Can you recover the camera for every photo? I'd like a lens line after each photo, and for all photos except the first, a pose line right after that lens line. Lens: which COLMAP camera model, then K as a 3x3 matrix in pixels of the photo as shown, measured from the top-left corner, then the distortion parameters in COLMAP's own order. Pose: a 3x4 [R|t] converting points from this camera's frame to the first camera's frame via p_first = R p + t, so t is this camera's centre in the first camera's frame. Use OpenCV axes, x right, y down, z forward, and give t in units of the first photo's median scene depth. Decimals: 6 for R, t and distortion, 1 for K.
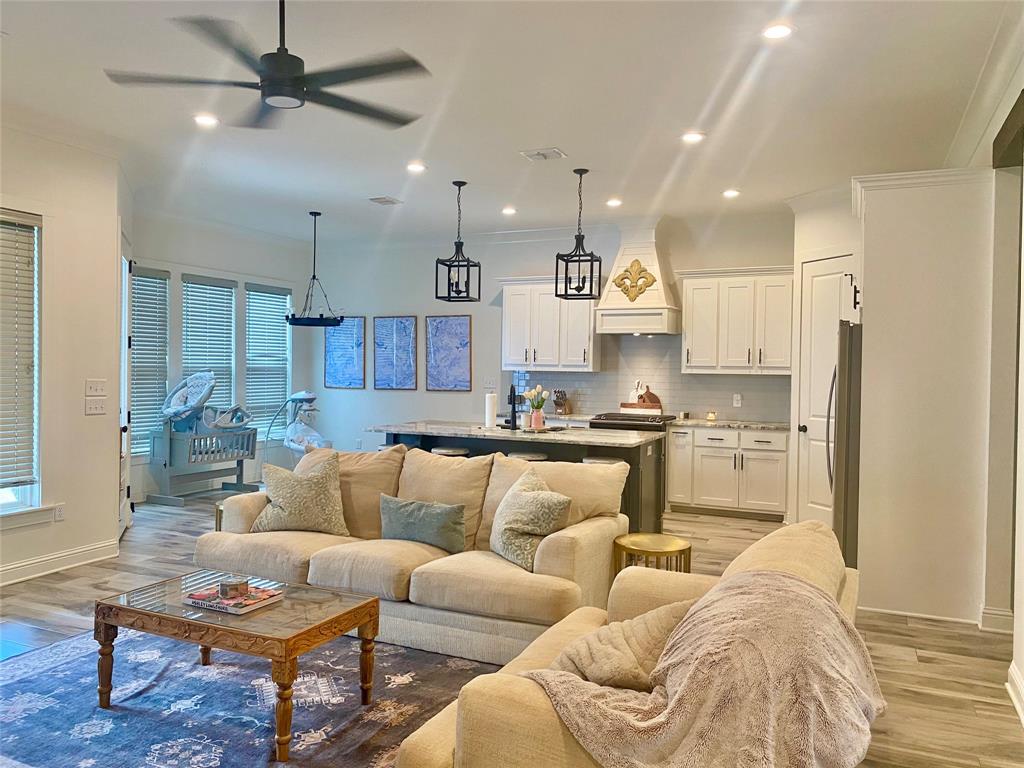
lens RADIAL K [[778.6, 0, 522.3], [0, 778.6, 384.0], [0, 0, 1]] dist [-0.008528, 0.014871]
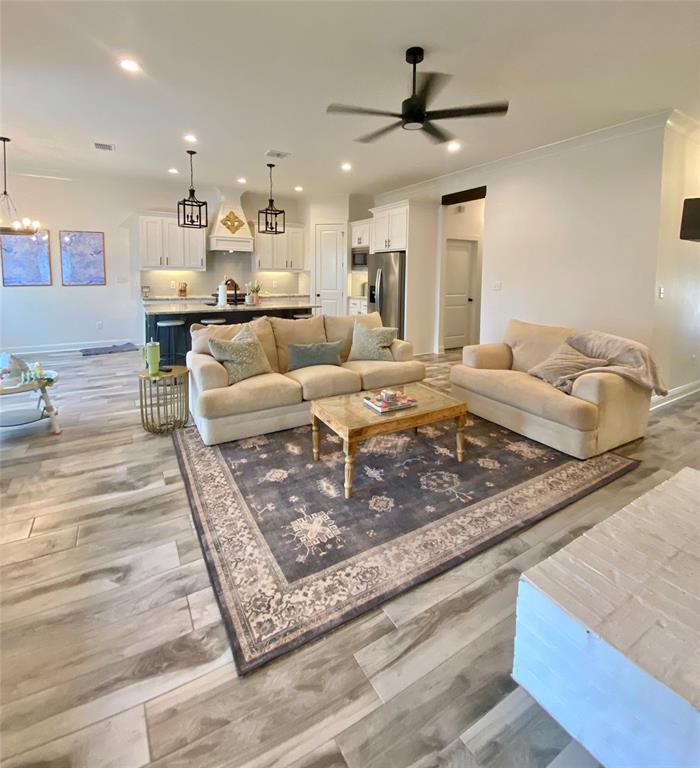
lens RADIAL K [[374.8, 0, 353.5], [0, 374.8, 298.2], [0, 0, 1]] dist [0.013586, -0.011230]
pose [[0.576191, -0.063359, 0.814856, -0.445110], [0.013218, 0.997583, 0.068220, -0.008700], [-0.817208, -0.028537, 0.575635, 0.234609]]
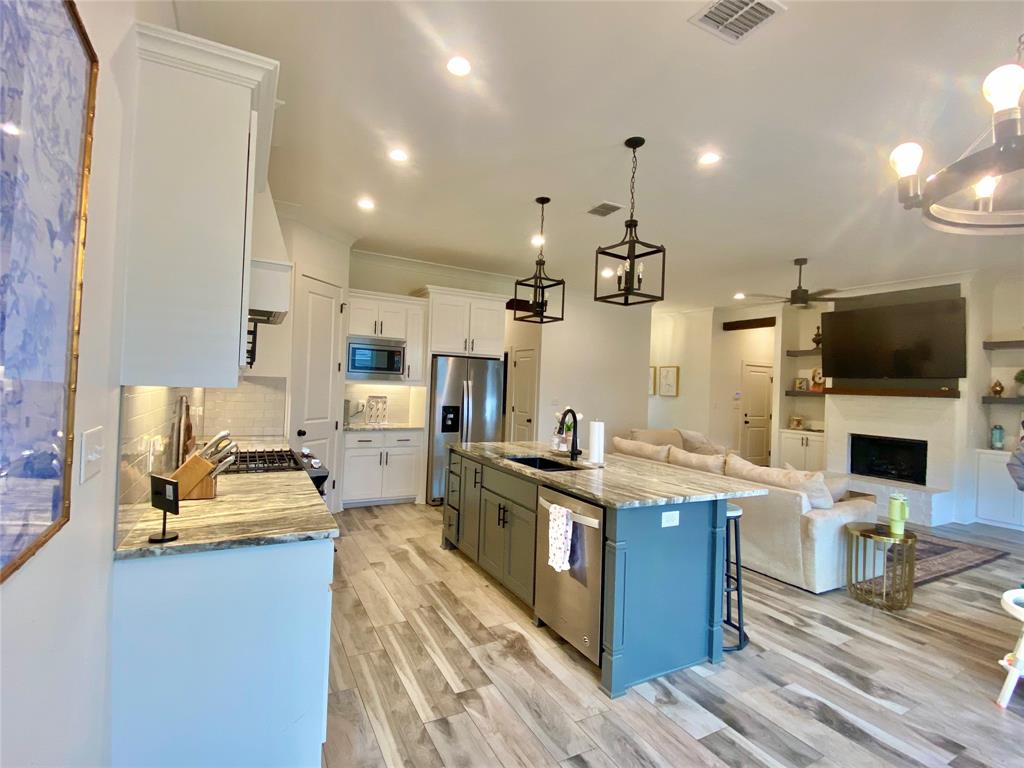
lens RADIAL K [[481.5, 0, 518.0], [0, 481.5, 379.4], [0, 0, 1]] dist [0.016858, -0.011798]
pose [[-0.786802, -0.038055, 0.616031, -0.235002], [-0.040694, 0.999124, 0.009746, -0.029698], [-0.615863, -0.017401, -0.787661, 1.201545]]
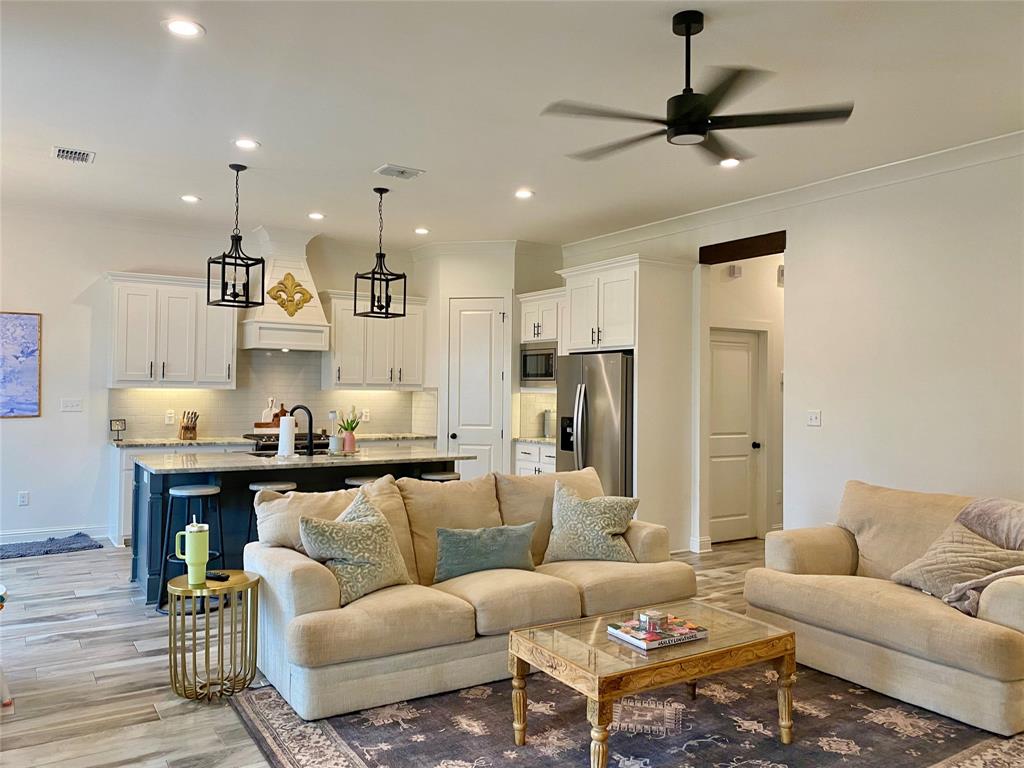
lens RADIAL K [[778.6, 0, 509.6], [0, 778.6, 378.1], [0, 0, 1]] dist [-0.008528, 0.014871]
pose [[0.550443, 0.006054, 0.834851, -0.516866], [0.012886, 0.999793, -0.015746, -0.011006], [-0.834773, 0.019425, 0.550251, 0.247620]]
